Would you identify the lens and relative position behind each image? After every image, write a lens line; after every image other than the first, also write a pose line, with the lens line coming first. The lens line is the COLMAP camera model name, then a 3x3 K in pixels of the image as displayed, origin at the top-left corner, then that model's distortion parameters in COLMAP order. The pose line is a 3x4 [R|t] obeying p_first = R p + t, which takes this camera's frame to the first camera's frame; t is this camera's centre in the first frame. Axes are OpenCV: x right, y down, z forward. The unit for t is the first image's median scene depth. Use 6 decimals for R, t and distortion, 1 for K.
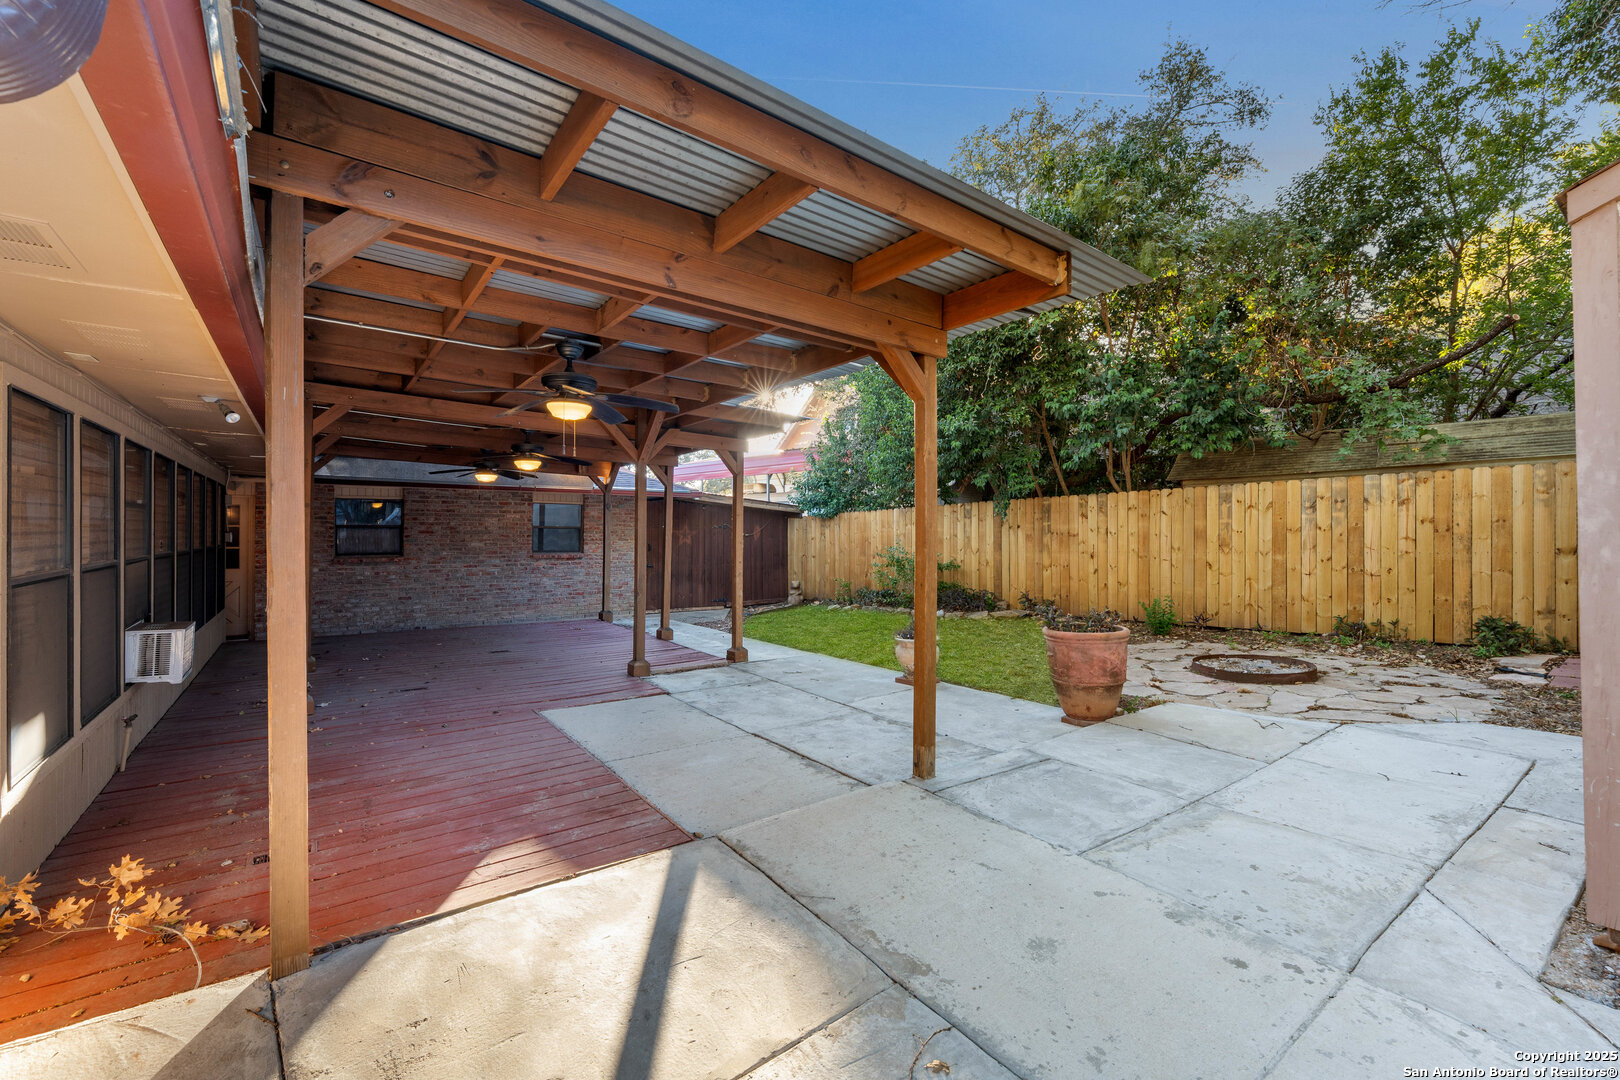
lens RADIAL K [[664.7, 0, 823.6], [0, 664.7, 536.1], [0, 0, 1]] dist [0.001214, 0.000248]
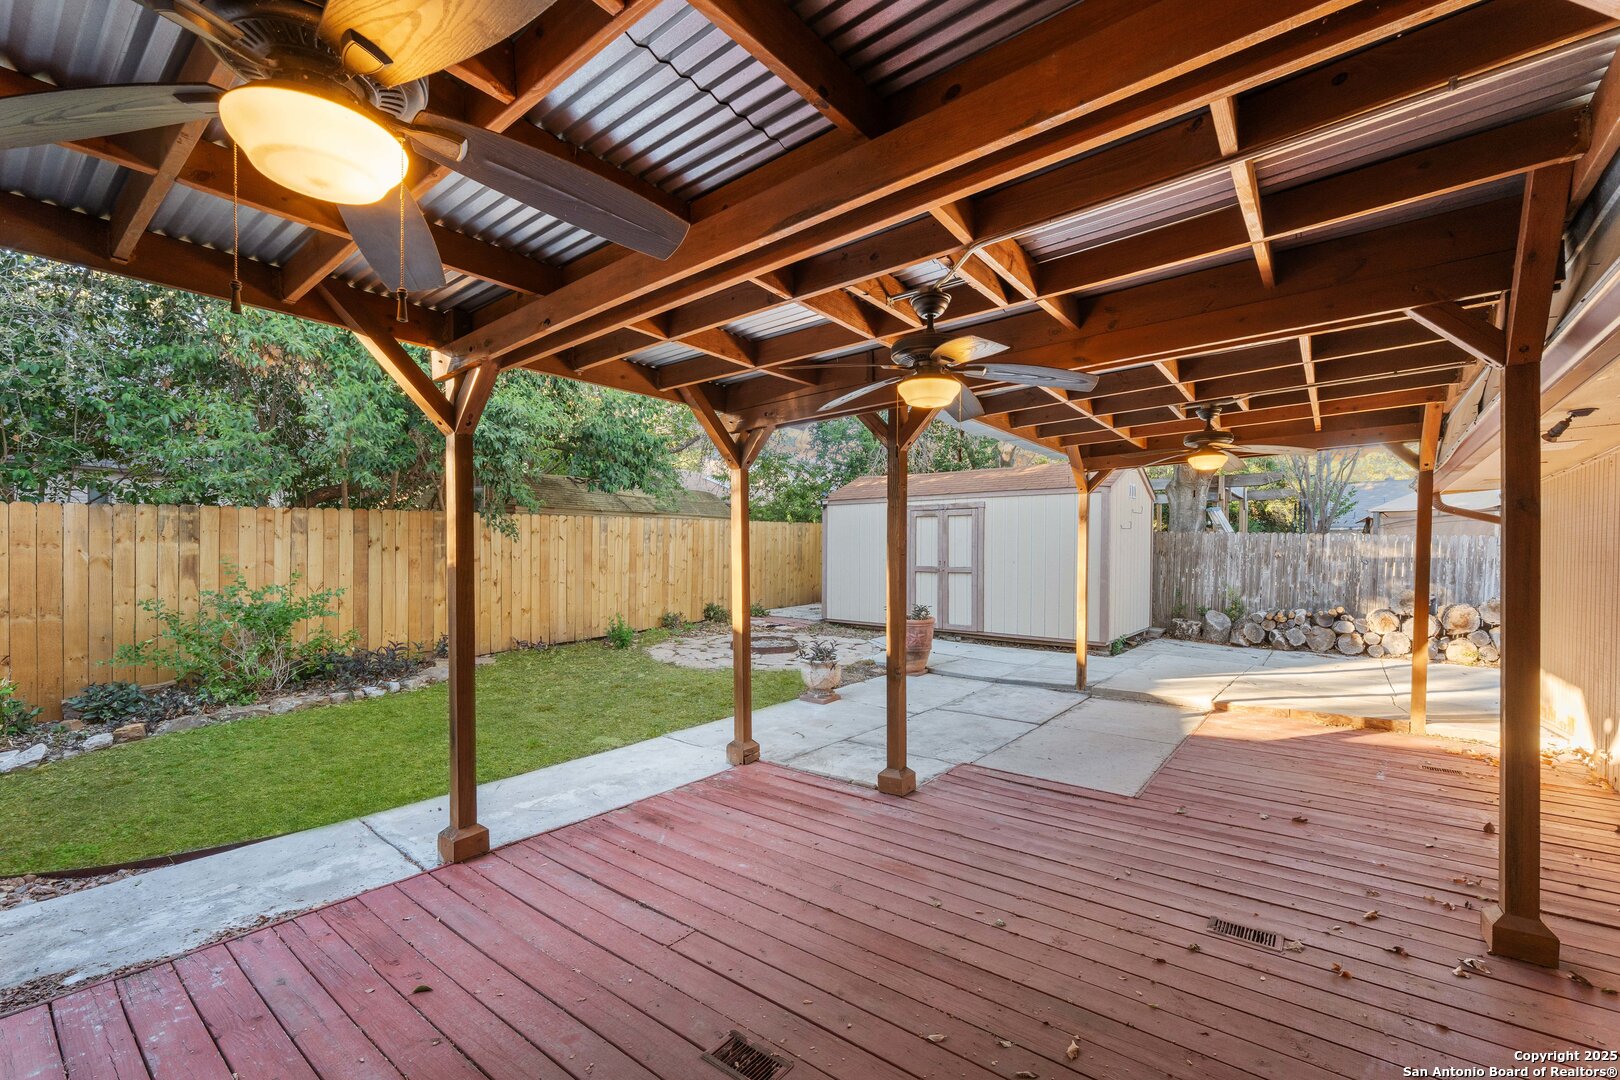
lens RADIAL K [[664.7, 0, 817.1], [0, 664.7, 550.9], [0, 0, 1]] dist [0.001214, 0.000248]
pose [[-0.241938, 0.005342, 0.970277, -0.595398], [0.001807, 0.999986, -0.005055, -0.008686], [-0.970290, 0.000530, -0.241944, 0.843697]]
